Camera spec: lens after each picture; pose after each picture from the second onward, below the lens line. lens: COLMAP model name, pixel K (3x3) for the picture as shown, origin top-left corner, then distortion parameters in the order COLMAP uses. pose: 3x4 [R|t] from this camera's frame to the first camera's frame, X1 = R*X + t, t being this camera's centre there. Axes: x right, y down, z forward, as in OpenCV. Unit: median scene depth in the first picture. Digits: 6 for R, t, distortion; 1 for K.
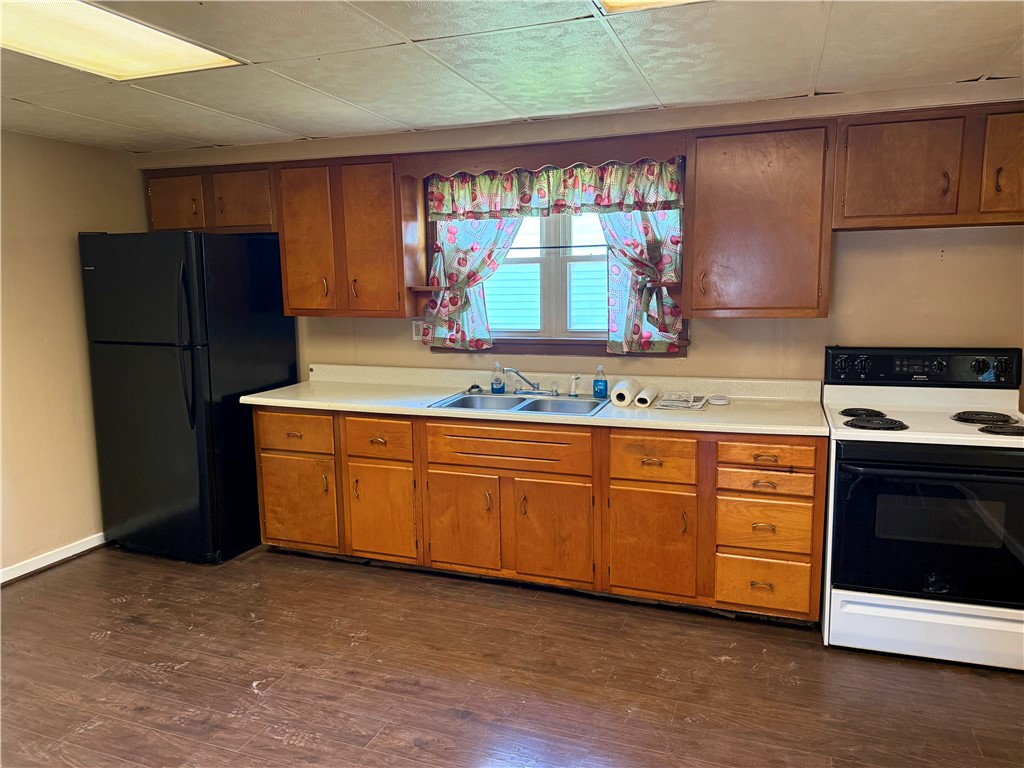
lens RADIAL K [[725.3, 0, 512.0], [0, 725.3, 384.0], [0, 0, 1]] dist [0.108427, -0.170663]
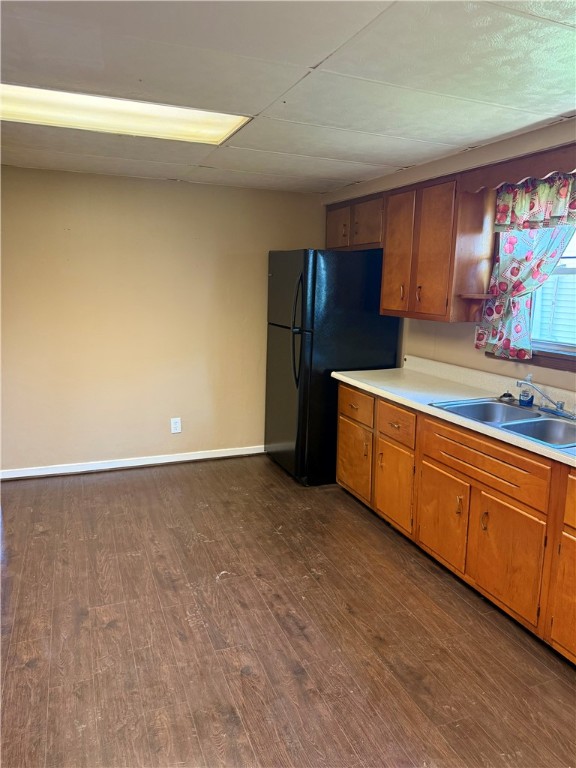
lens RADIAL K [[544.0, 0, 288.0], [0, 544.0, 384.0], [0, 0, 1]] dist [0.108427, -0.170663]
pose [[0.668186, 0.159432, -0.726711, 0.334620], [-0.131438, 0.986702, 0.095618, -0.049711], [0.732292, 0.031627, 0.680256, 0.274374]]
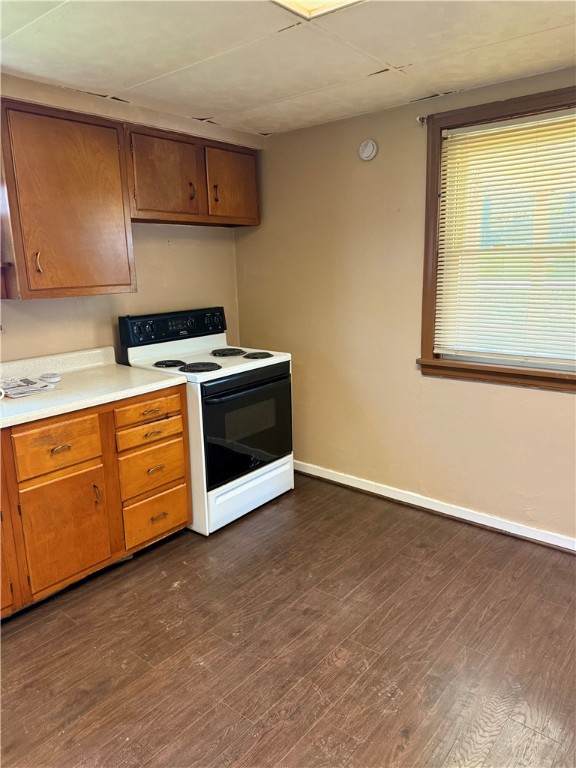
lens RADIAL K [[544.0, 0, 288.0], [0, 544.0, 384.0], [0, 0, 1]] dist [0.108427, -0.170663]
pose [[0.332057, -0.200066, 0.921798, -0.322396], [0.152875, 0.975742, 0.156704, -0.040545], [-0.930789, 0.088885, 0.354587, 0.398588]]
